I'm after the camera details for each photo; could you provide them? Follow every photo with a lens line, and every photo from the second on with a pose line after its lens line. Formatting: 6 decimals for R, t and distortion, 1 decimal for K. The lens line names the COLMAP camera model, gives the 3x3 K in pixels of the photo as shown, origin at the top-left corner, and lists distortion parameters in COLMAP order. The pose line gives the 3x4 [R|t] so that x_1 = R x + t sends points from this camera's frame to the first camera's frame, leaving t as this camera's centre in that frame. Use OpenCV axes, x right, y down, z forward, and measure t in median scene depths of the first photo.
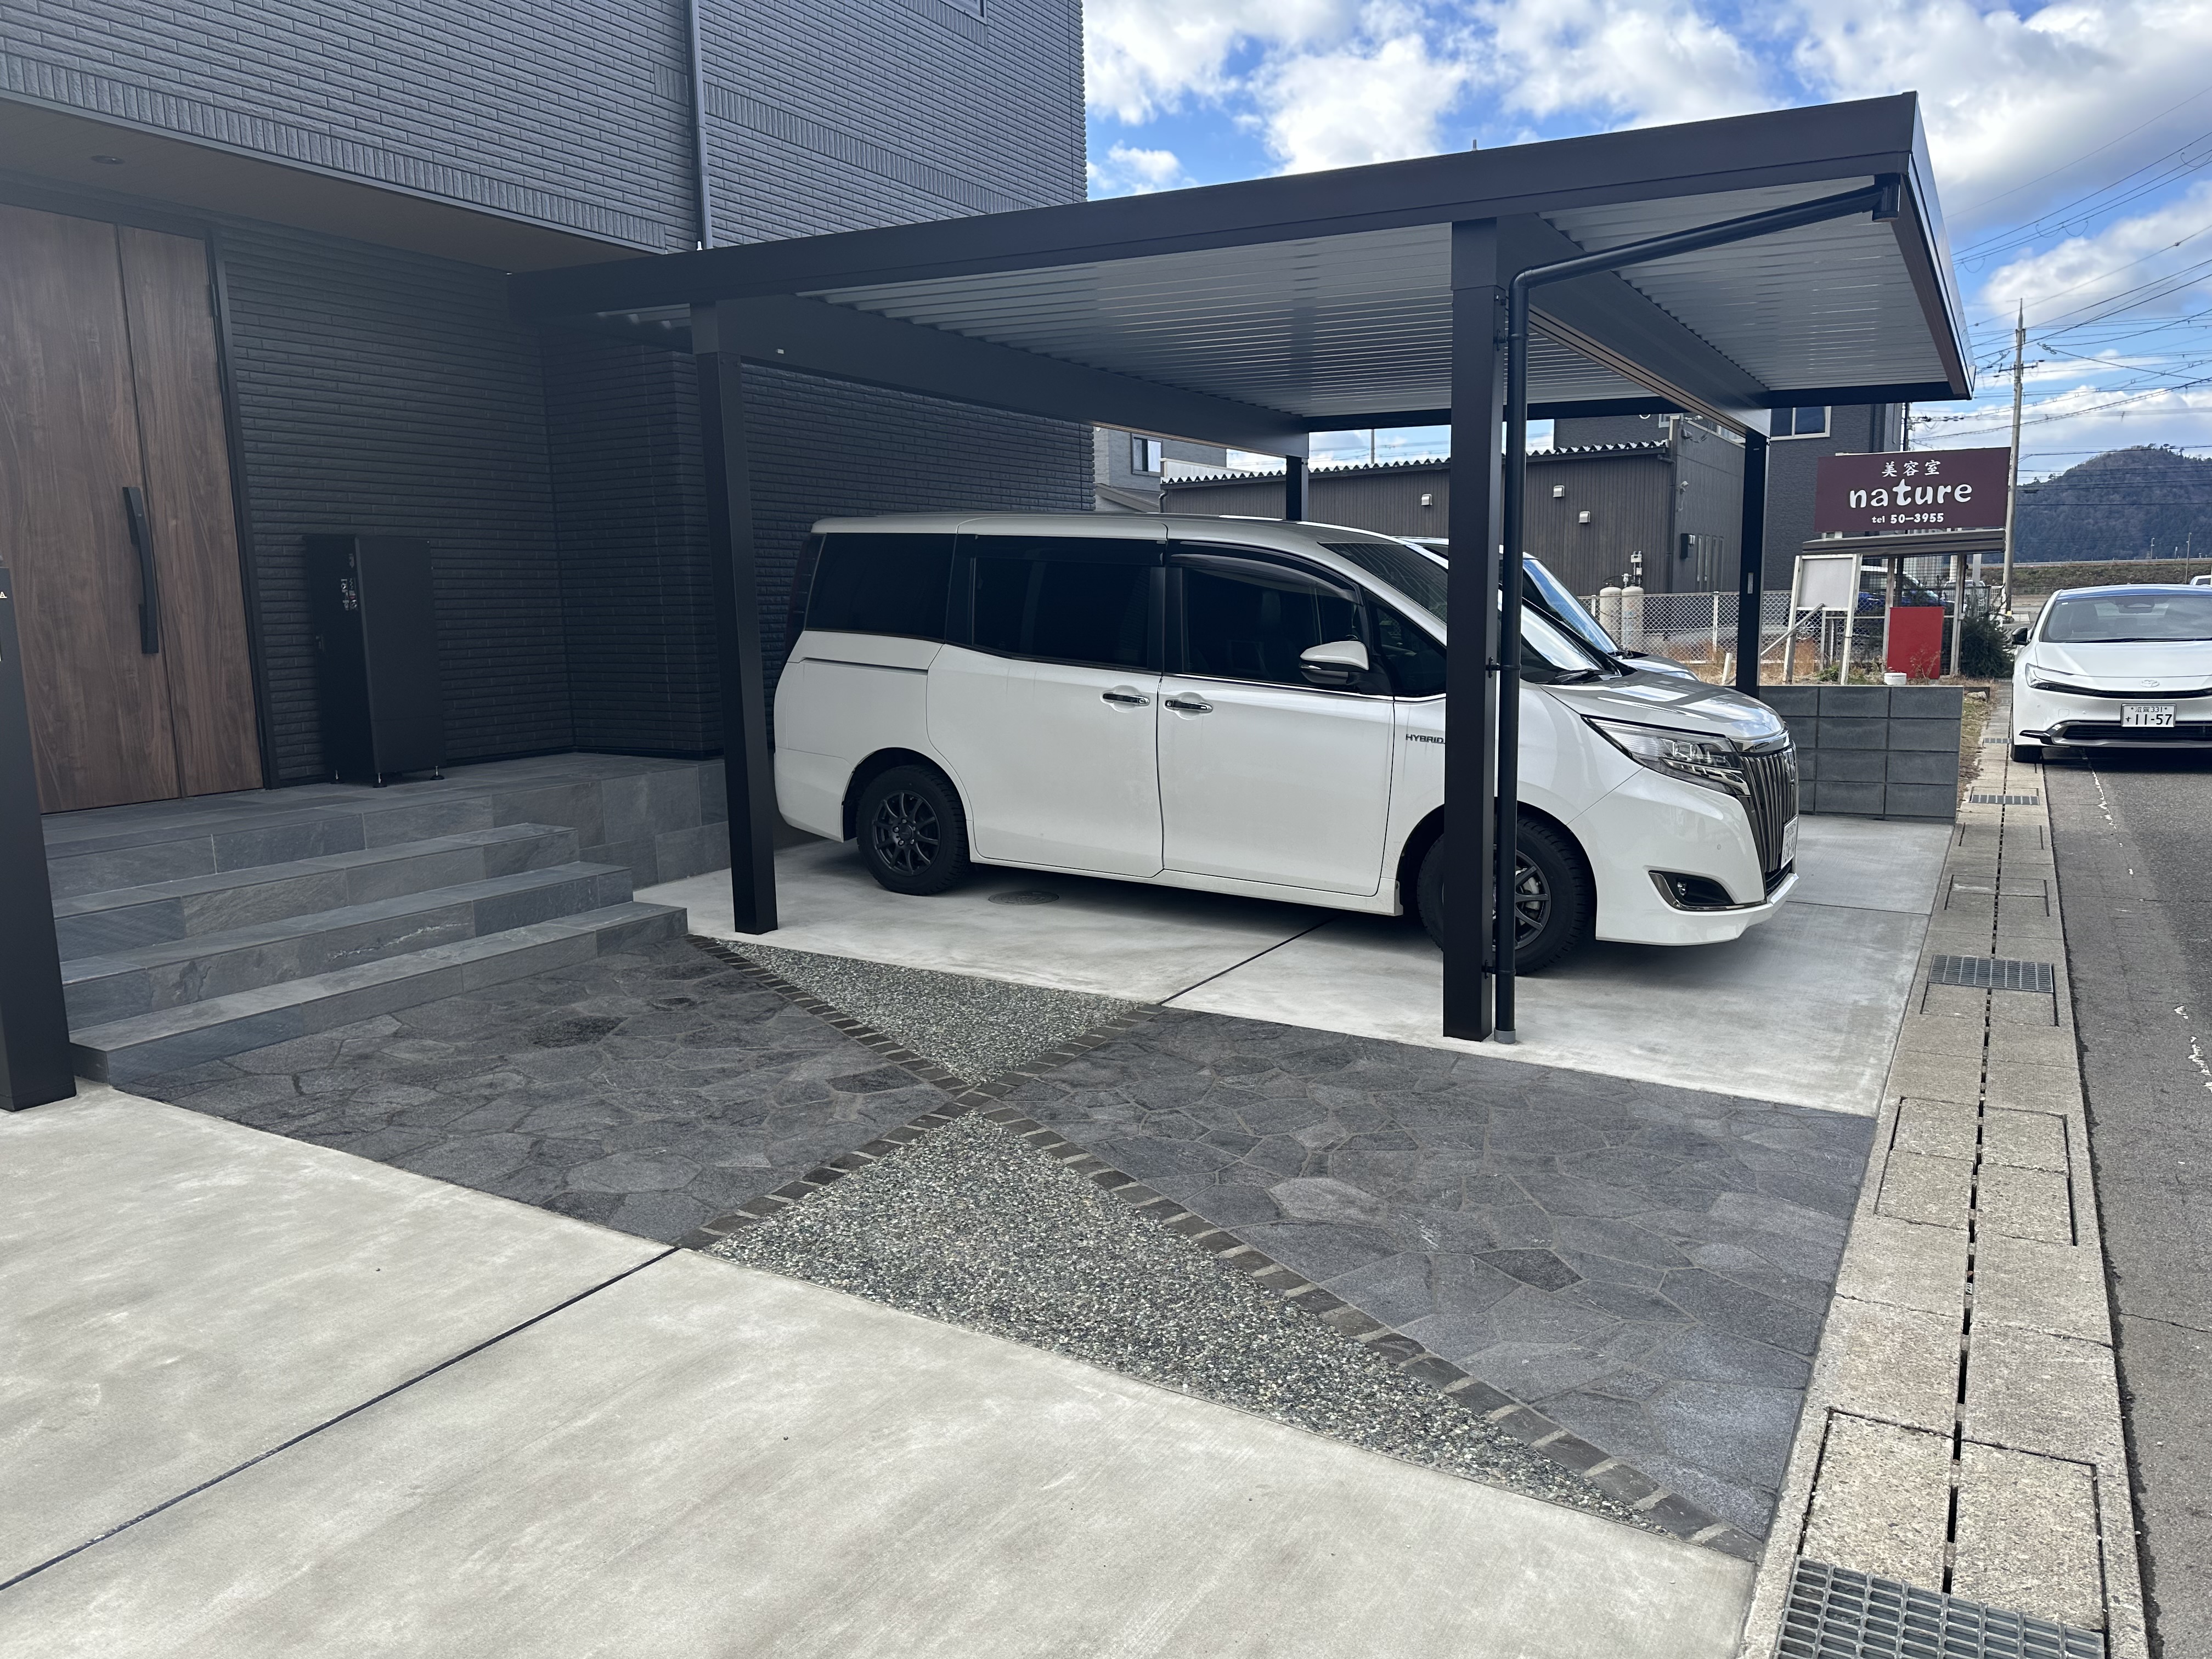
lens RADIAL K [[1602.0, 0, 1234.0], [0, 1602.0, 832.7], [0, 0, 1]] dist [0.002245, -0.042132]
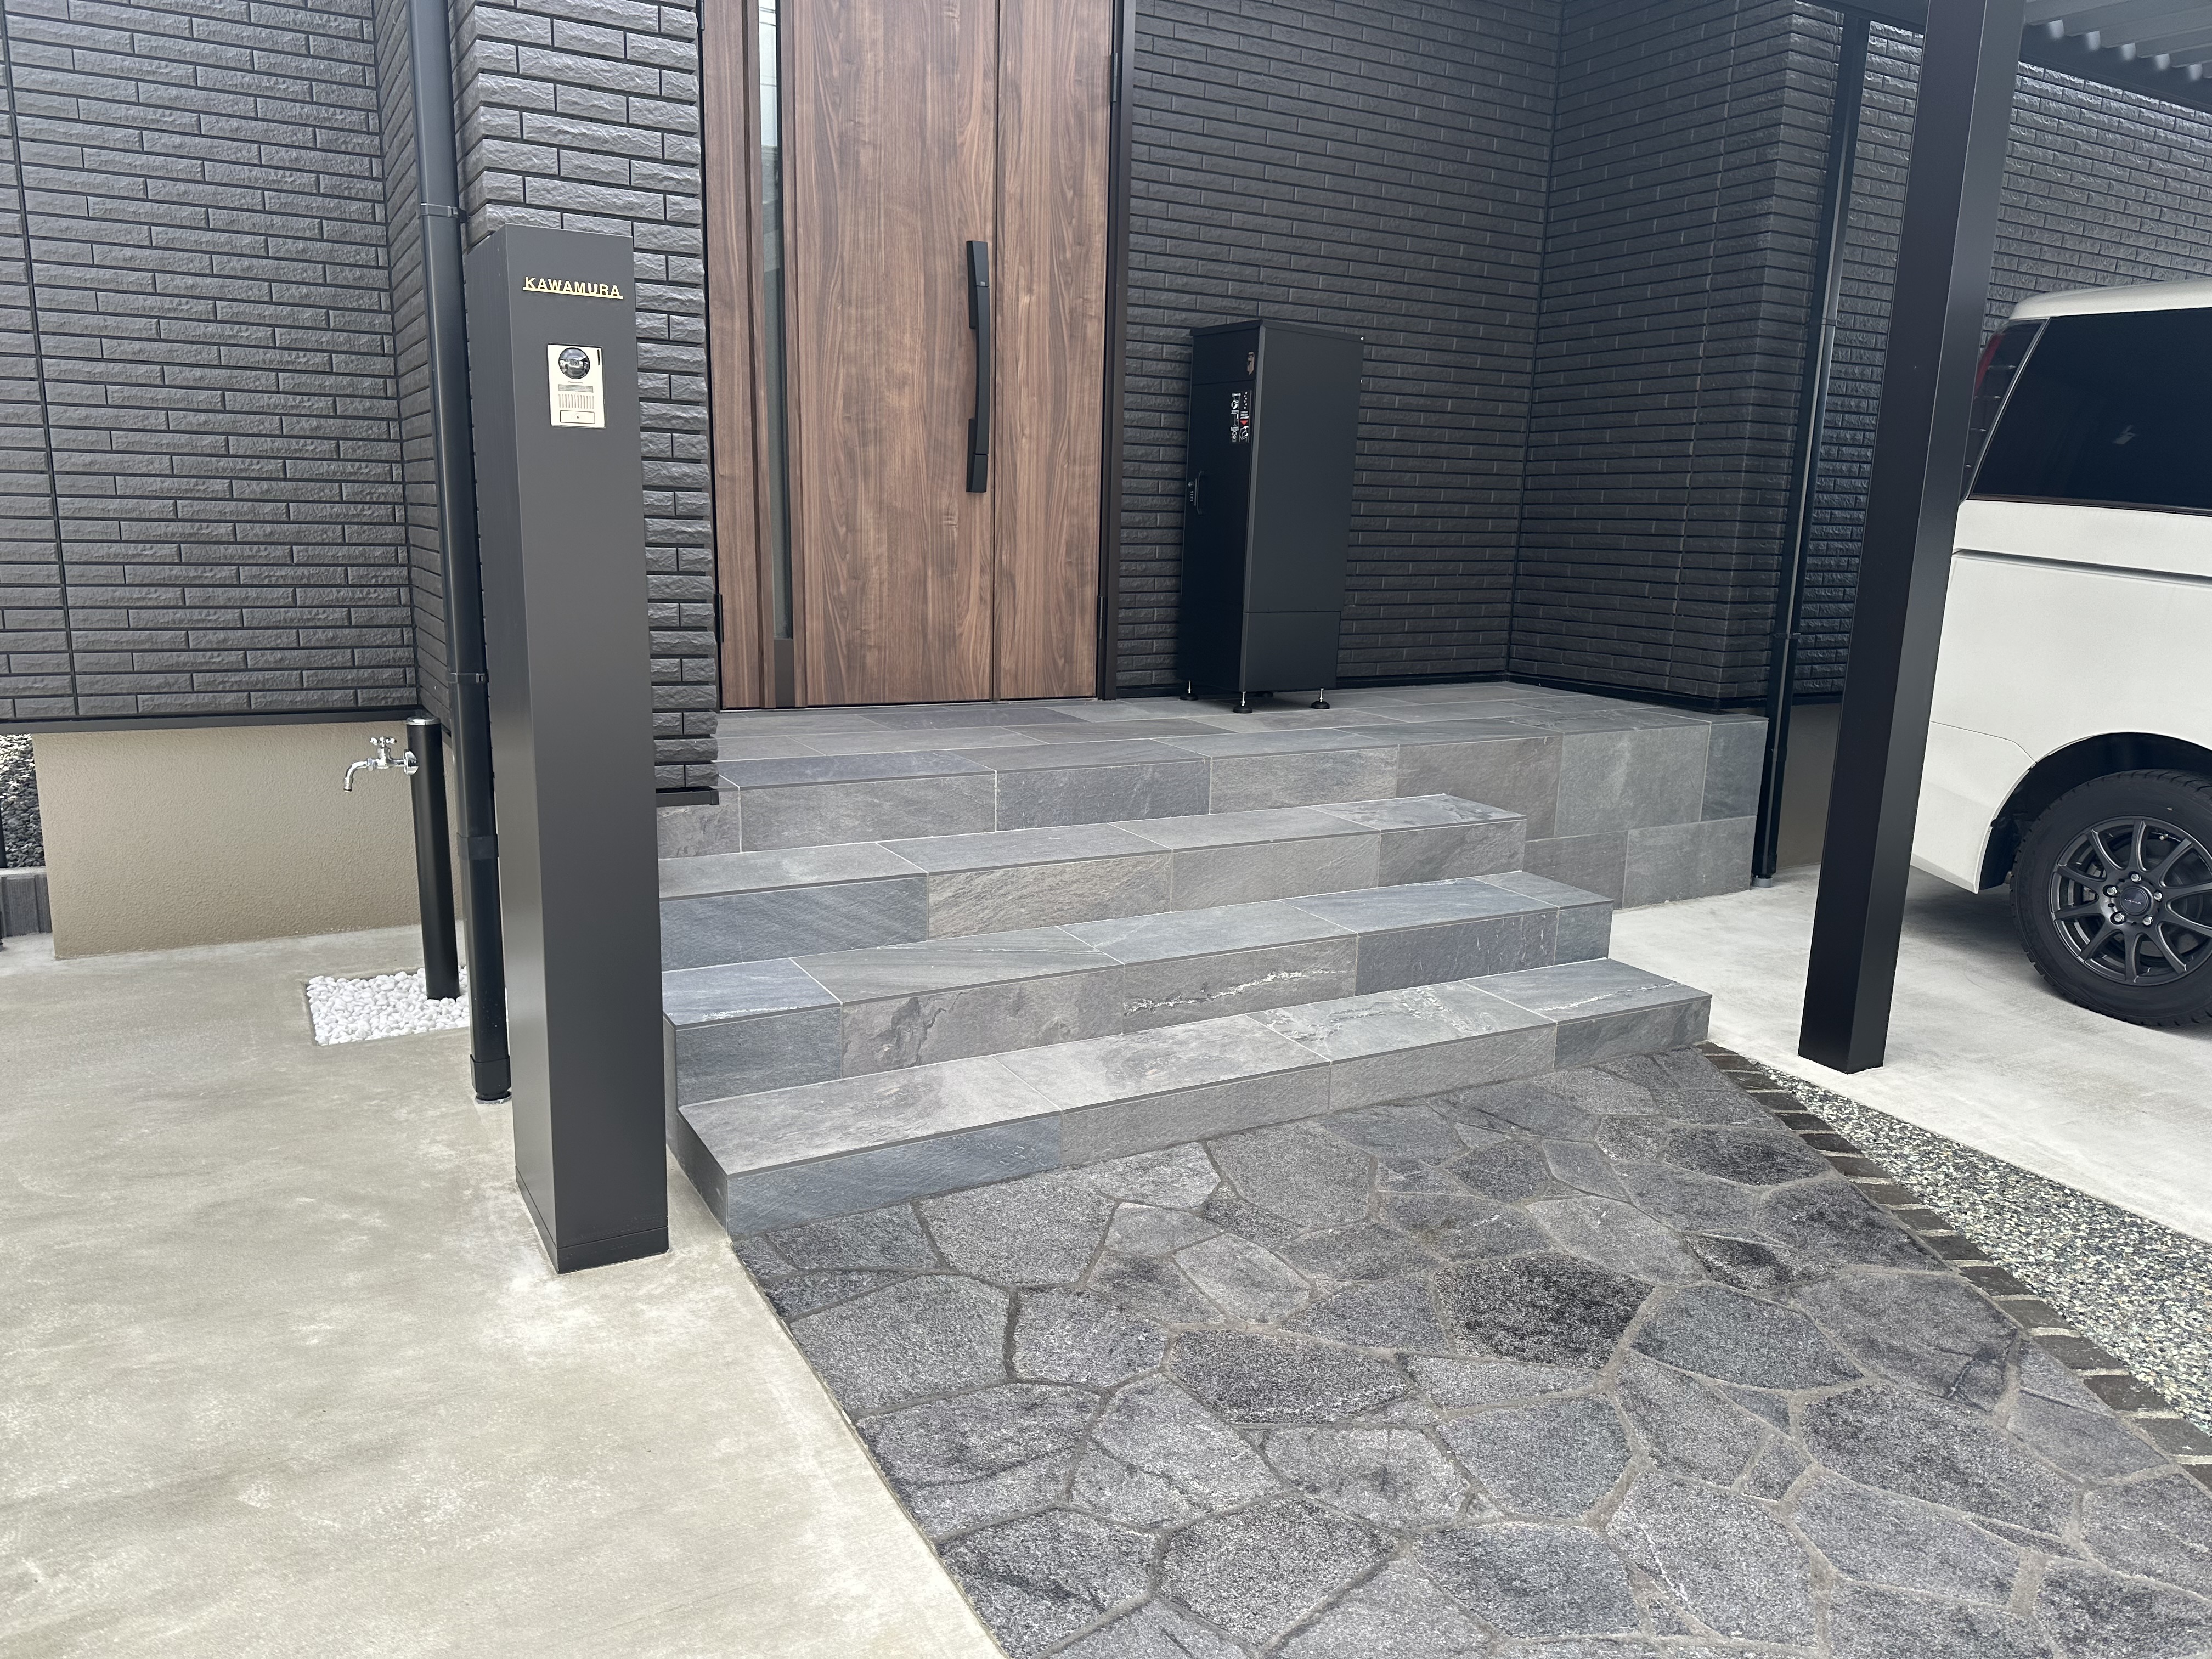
lens RADIAL K [[1515.1, 0, 1033.3], [0, 1515.1, 834.1], [0, 0, 1]] dist [0.119258, -0.142873]
pose [[0.805565, 0.156419, -0.571488, -0.251234], [-0.123827, 0.987670, 0.095784, -0.030870], [0.579424, -0.006394, 0.815001, 0.463139]]
